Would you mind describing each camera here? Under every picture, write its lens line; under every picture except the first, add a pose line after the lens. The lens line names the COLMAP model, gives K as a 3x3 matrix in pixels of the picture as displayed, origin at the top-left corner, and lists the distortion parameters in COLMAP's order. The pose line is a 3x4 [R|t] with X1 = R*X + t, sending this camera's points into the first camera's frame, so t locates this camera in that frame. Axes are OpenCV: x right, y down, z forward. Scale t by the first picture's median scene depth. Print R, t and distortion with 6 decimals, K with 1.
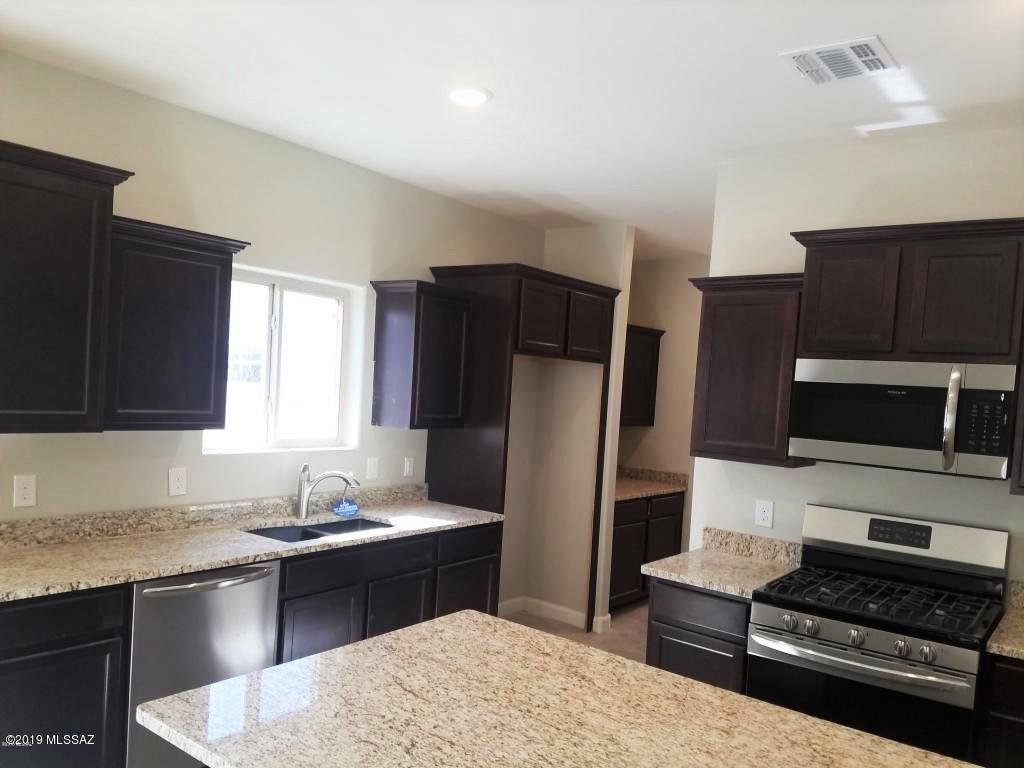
lens RADIAL K [[786.4, 0, 512.0], [0, 786.4, 384.0], [0, 0, 1]] dist [0.145635, -0.215216]
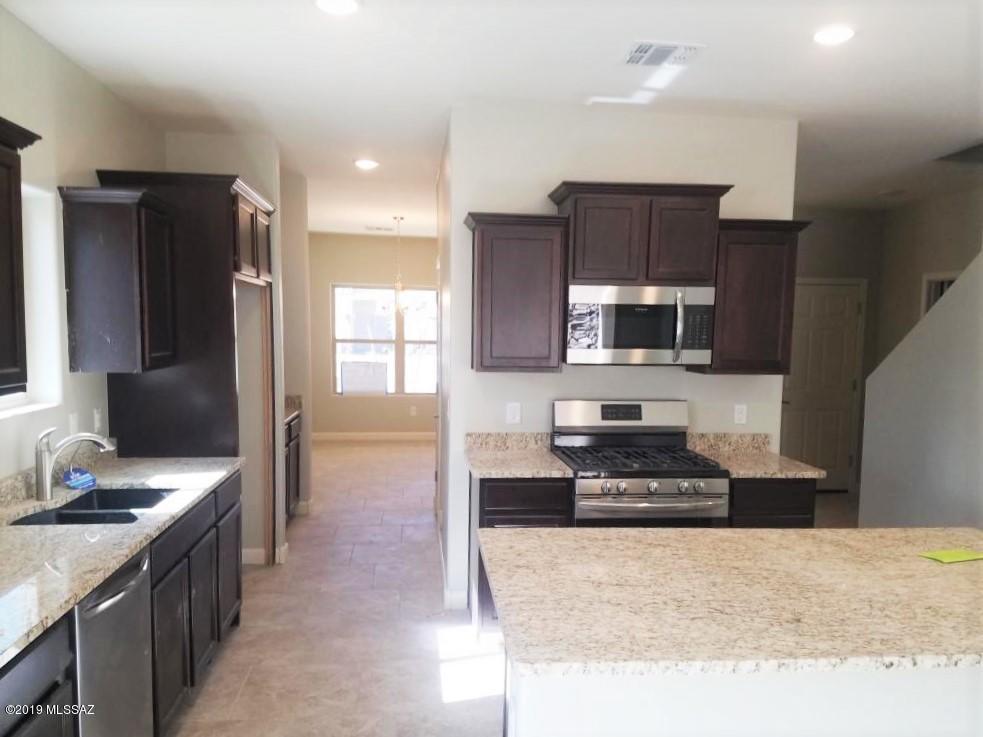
lens RADIAL K [[792.1, 0, 492.7], [0, 792.1, 379.2], [0, 0, 1]] dist [0.090830, -0.003010]
pose [[0.725170, -0.097317, 0.681658, -0.660494], [0.028353, 0.993343, 0.111653, -0.030446], [-0.687986, -0.061640, 0.723101, 0.199264]]
